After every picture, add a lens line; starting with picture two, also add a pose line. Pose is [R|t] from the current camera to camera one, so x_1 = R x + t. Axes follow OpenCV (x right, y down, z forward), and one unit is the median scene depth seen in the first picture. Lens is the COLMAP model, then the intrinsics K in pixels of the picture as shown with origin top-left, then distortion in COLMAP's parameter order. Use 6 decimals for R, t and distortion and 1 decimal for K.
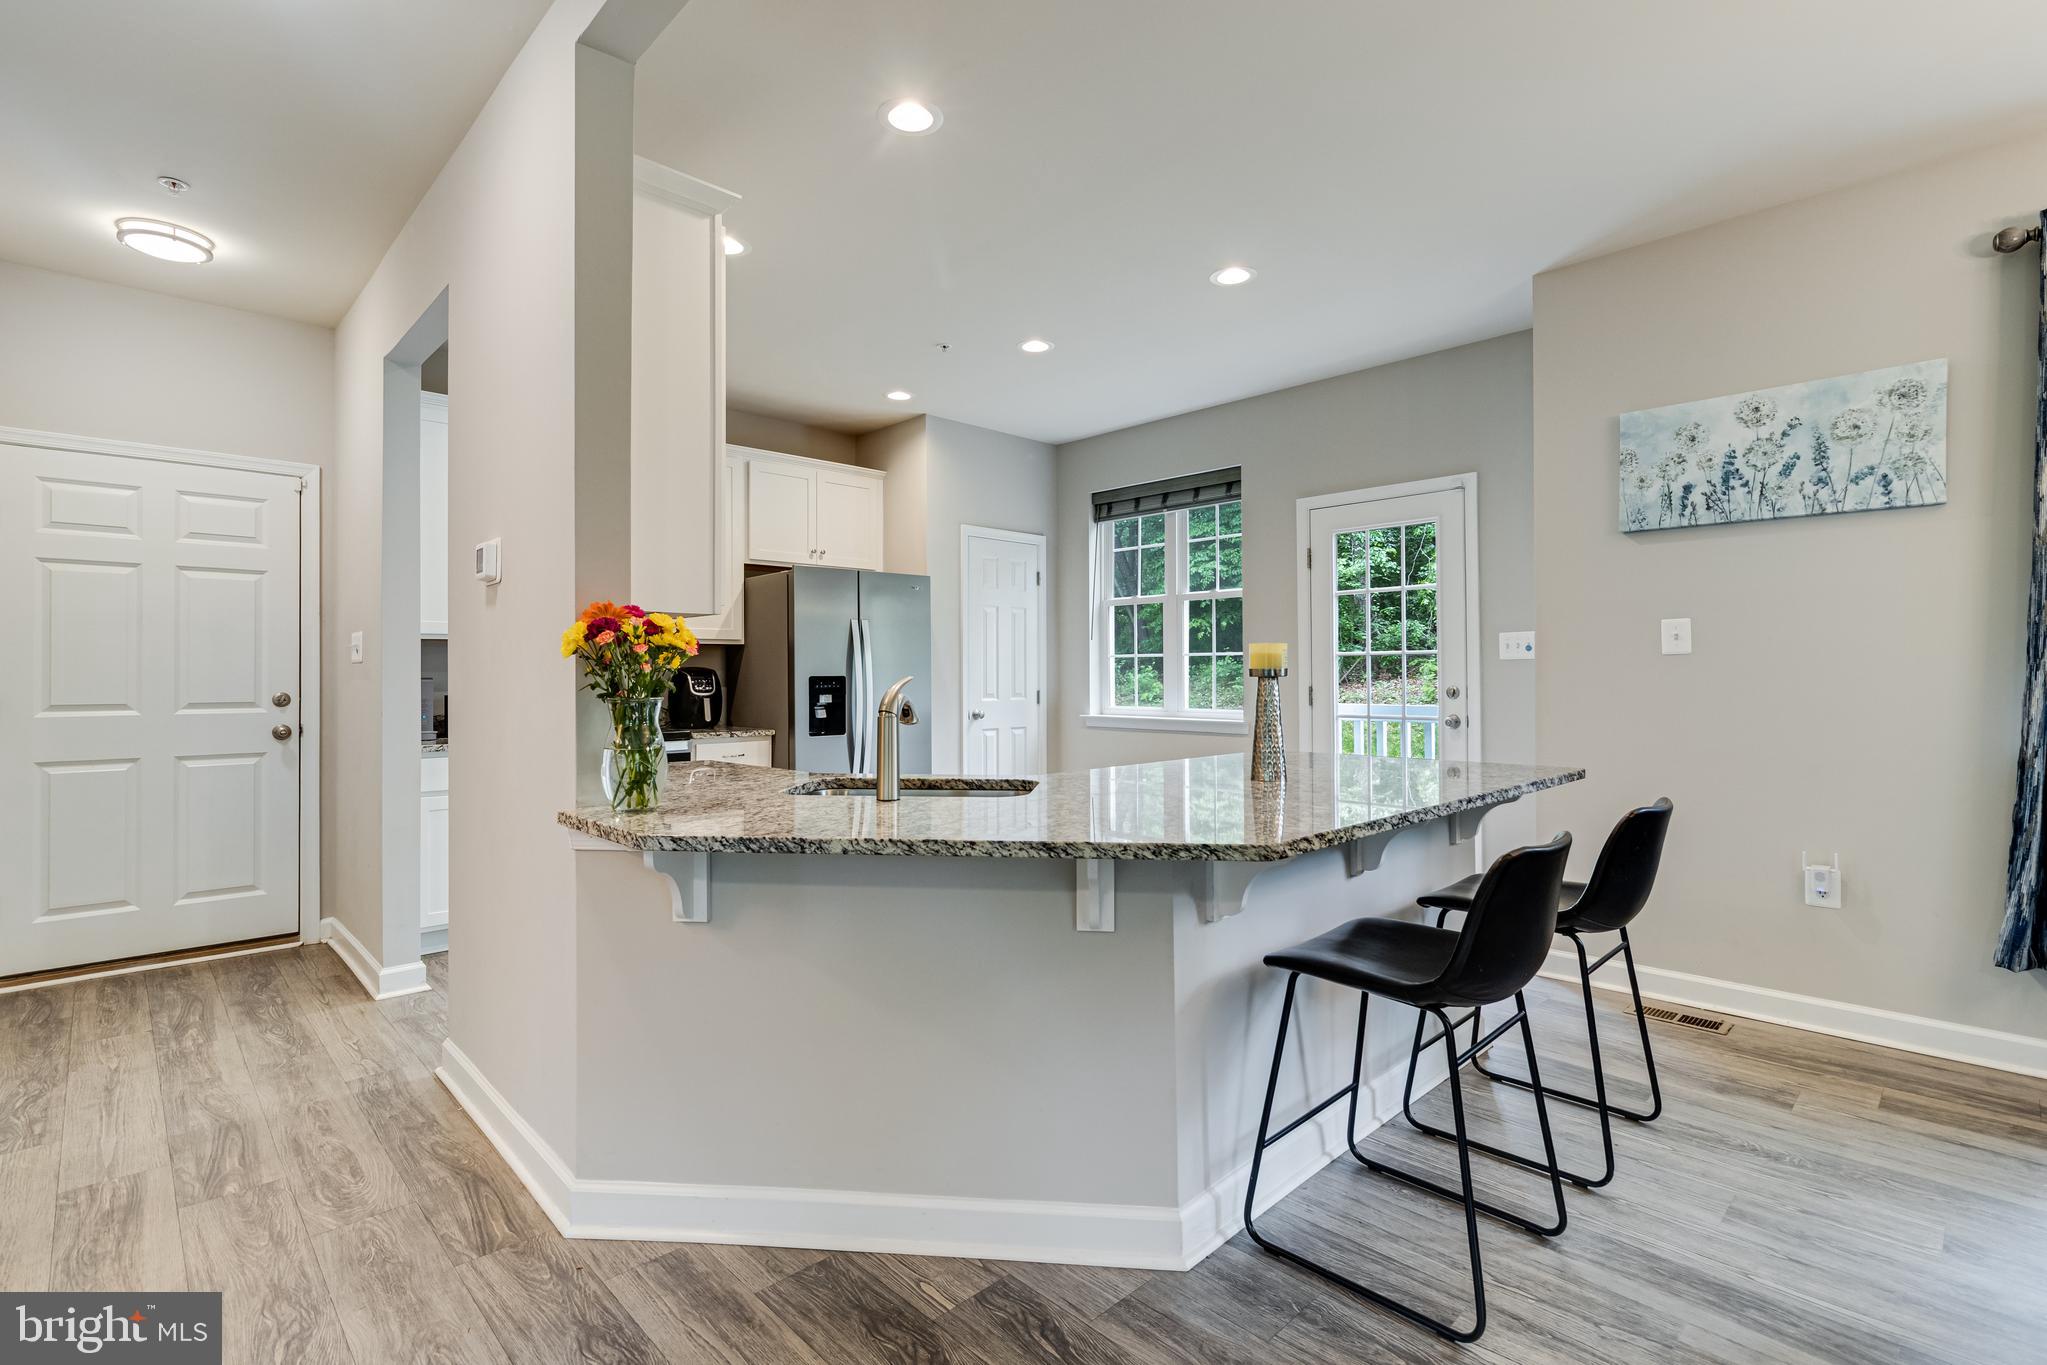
lens RADIAL K [[951.8, 0, 1023.6], [0, 951.8, 674.6], [0, 0, 1]] dist [0.002034, -0.000692]
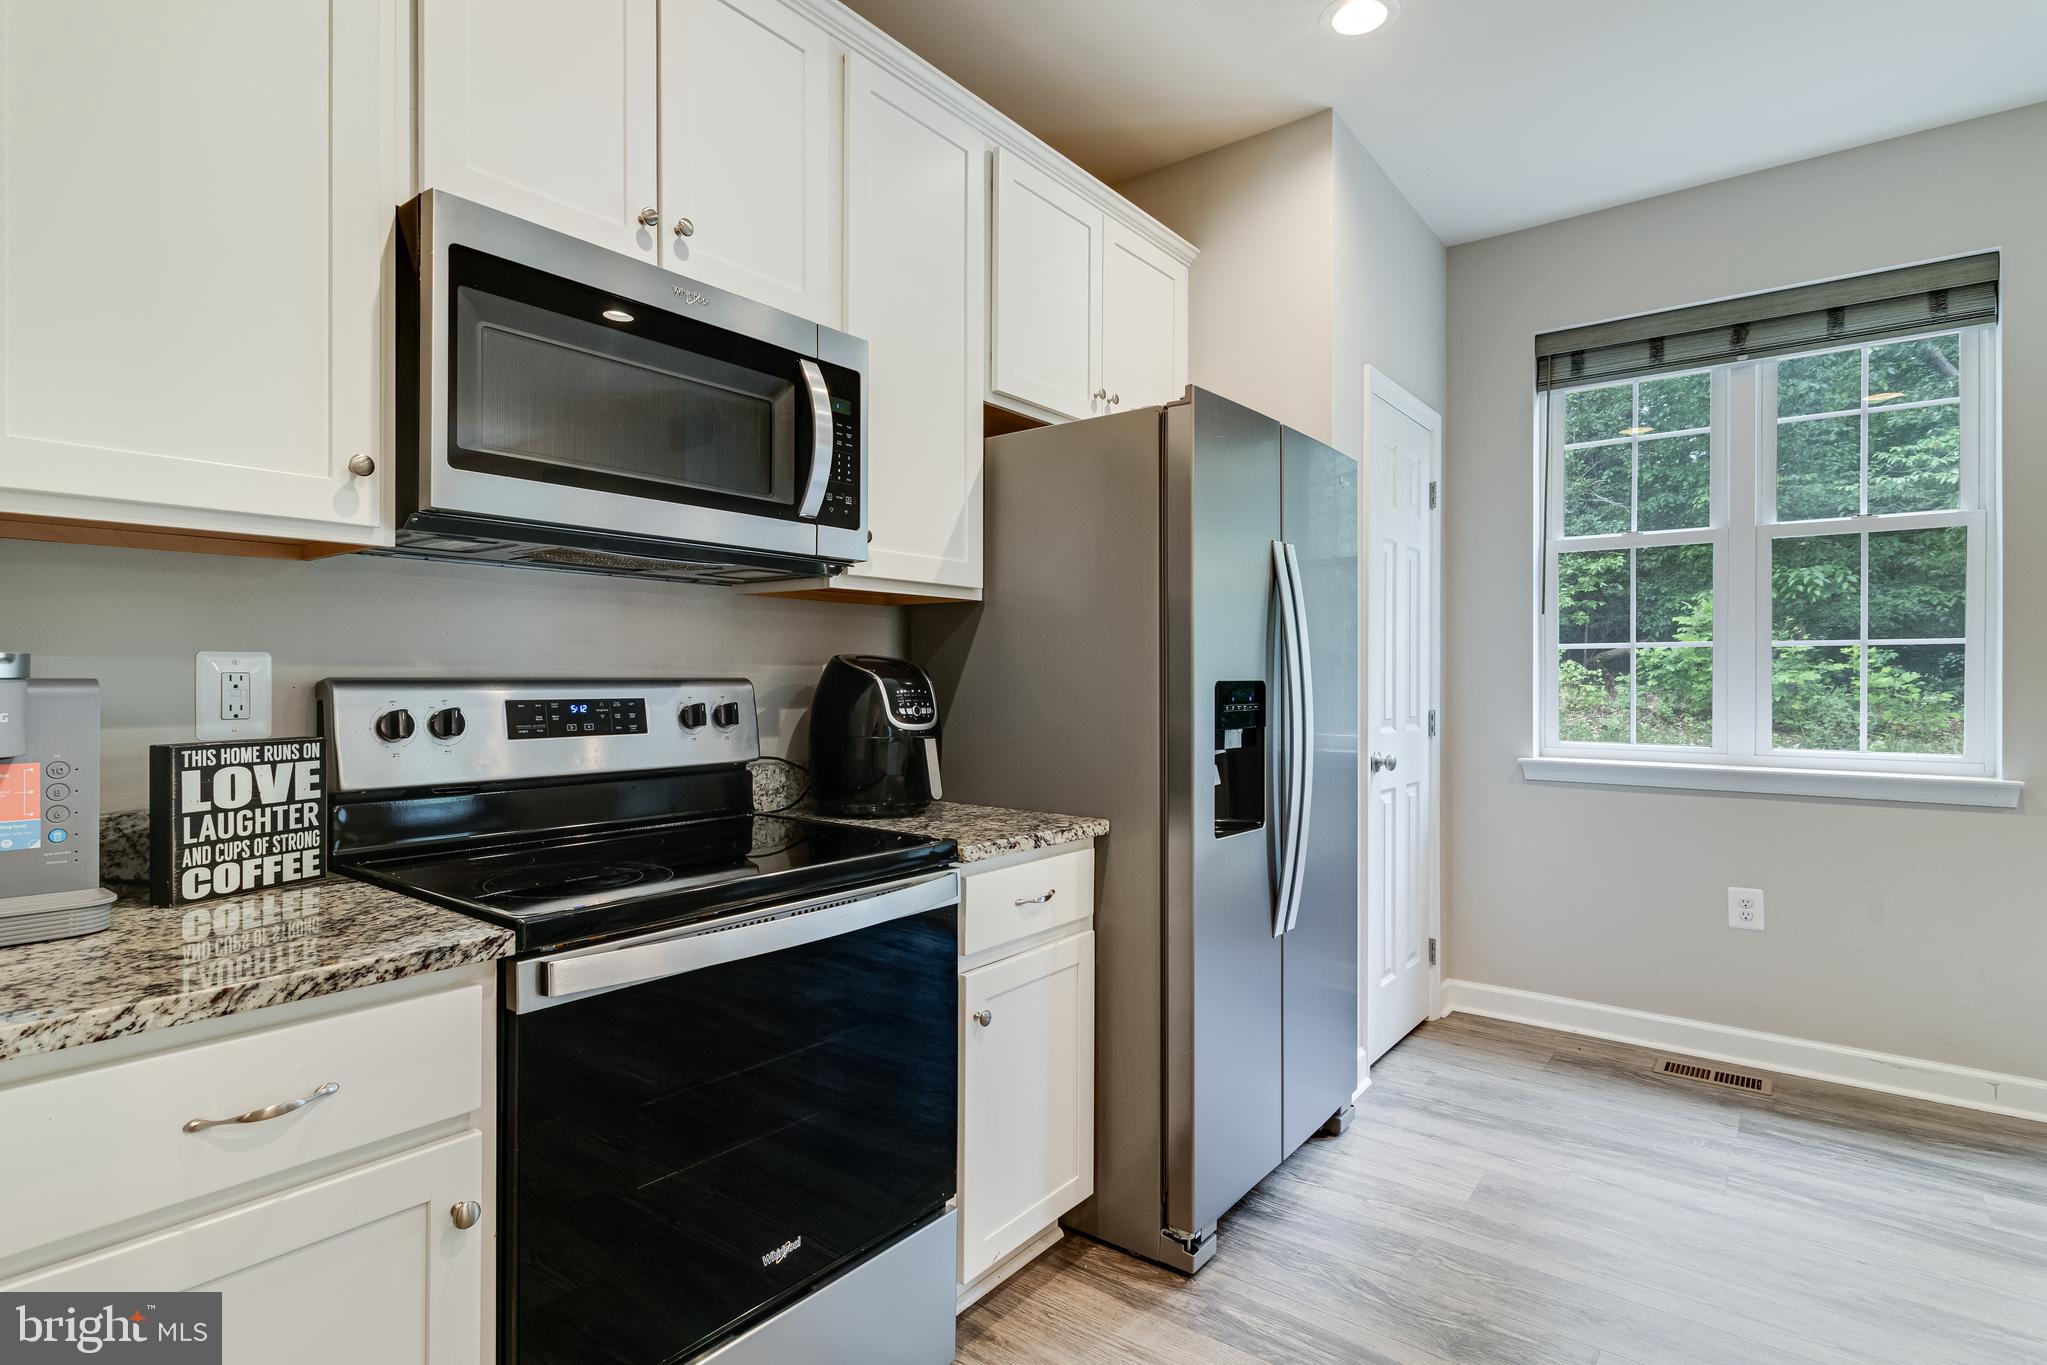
lens RADIAL K [[1002.9, 0, 1004.7], [0, 1002.9, 685.9], [0, 0, 1]] dist [-0.000976, -0.002848]
pose [[0.991354, 0.004802, 0.131125, -0.536647], [-0.005256, 0.999981, 0.003112, 0.004113], [-0.131107, -0.003774, 0.991361, 0.909746]]
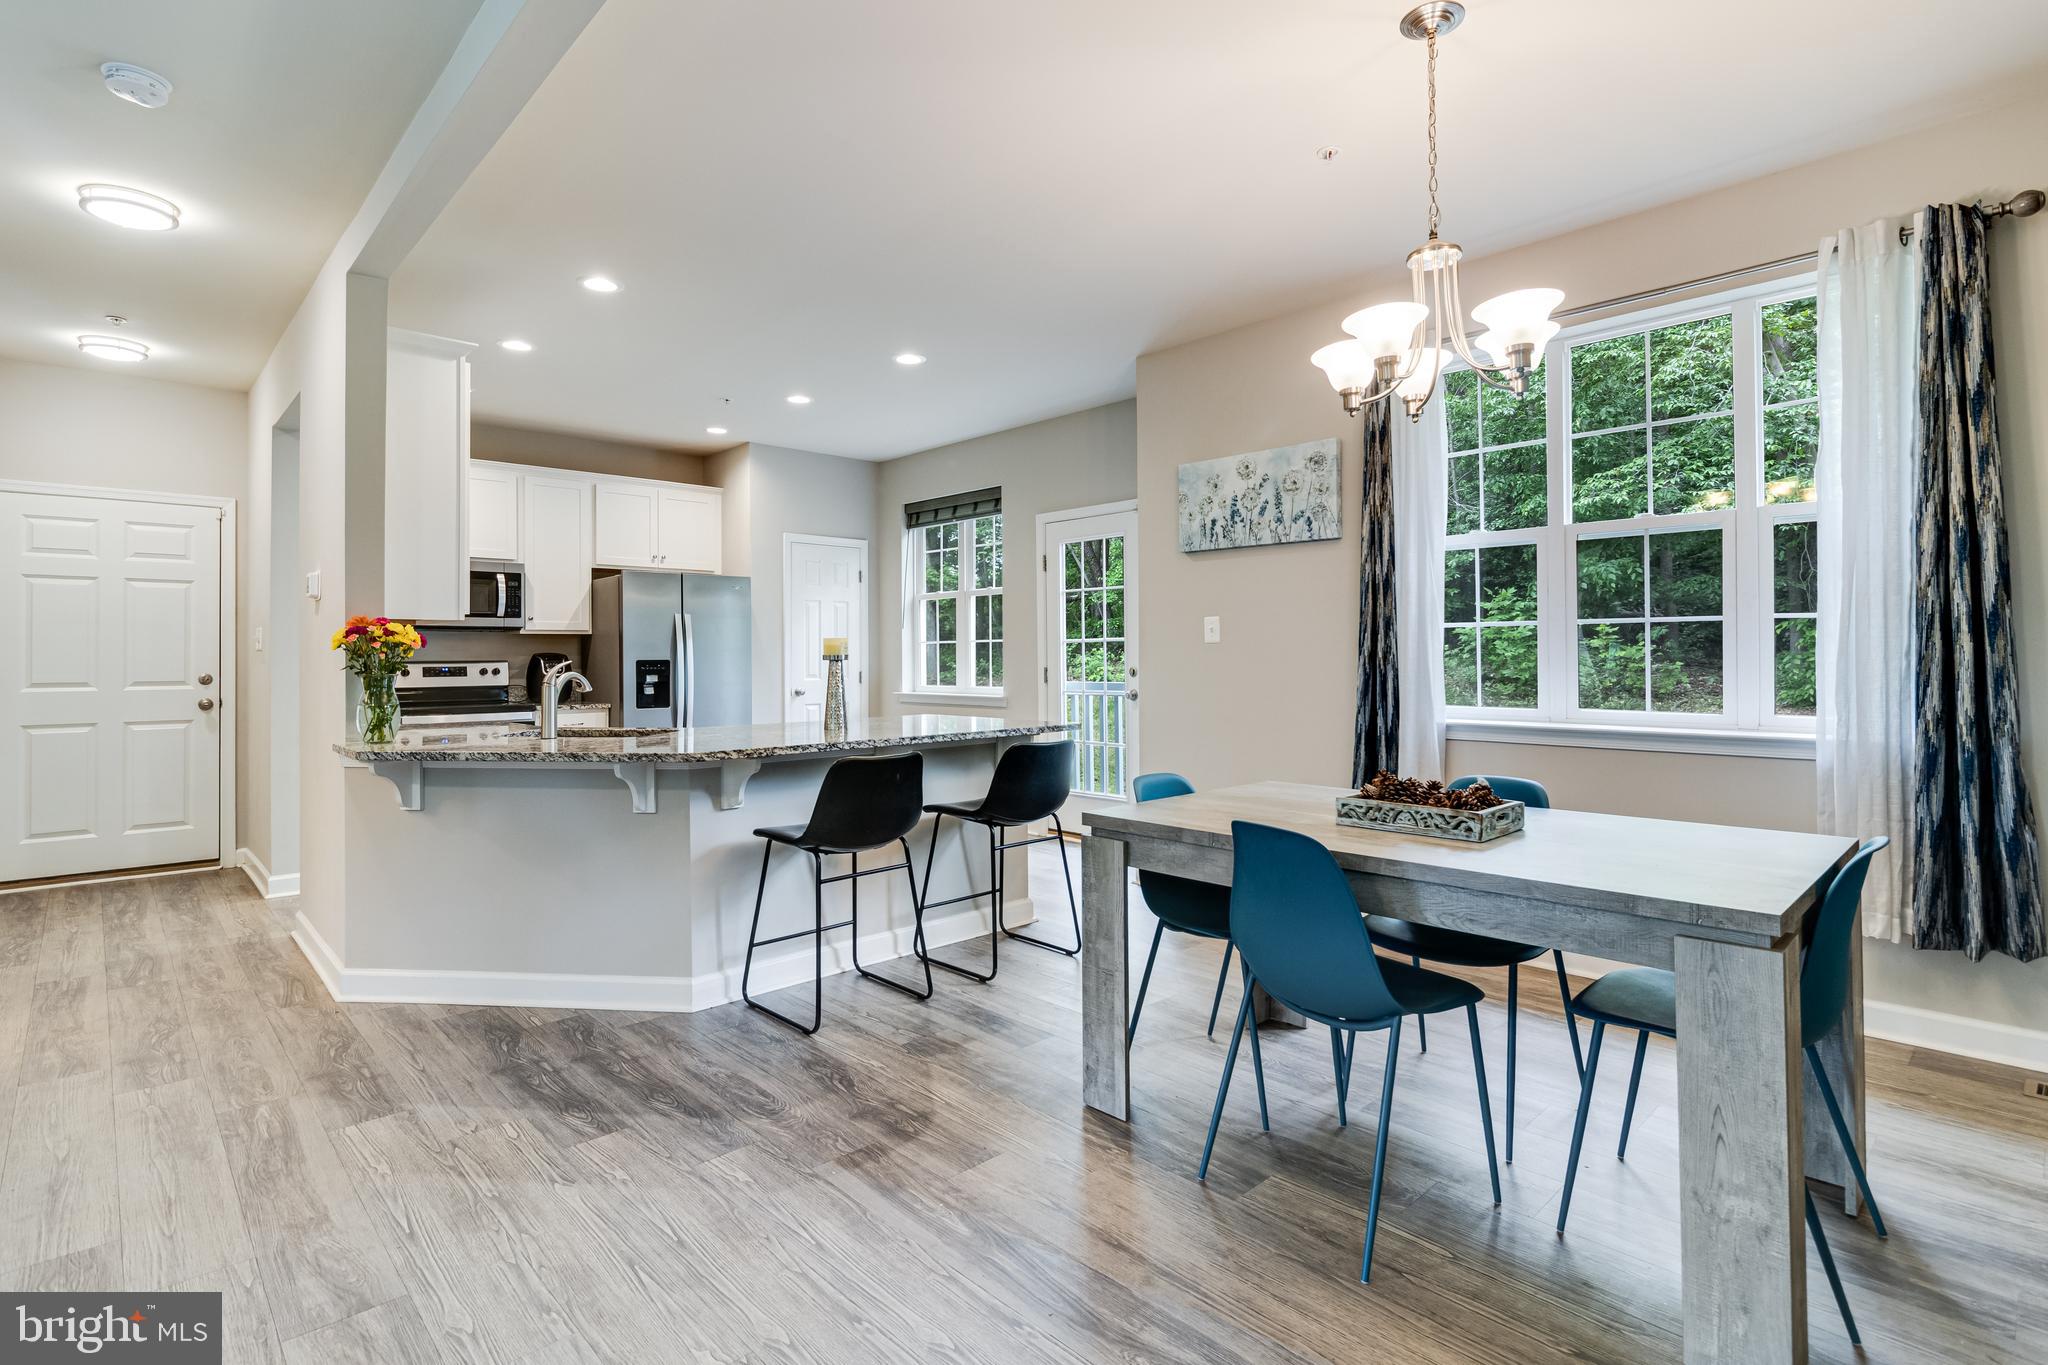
lens RADIAL K [[1003.4, 0, 1031.5], [0, 1003.4, 653.5], [0, 0, 1]] dist [-0.000976, -0.002848]
pose [[0.999935, -0.001887, -0.011239, 0.448637], [0.001841, 0.999990, -0.004158, -0.001282], [0.011247, 0.004137, 0.999928, -0.436469]]
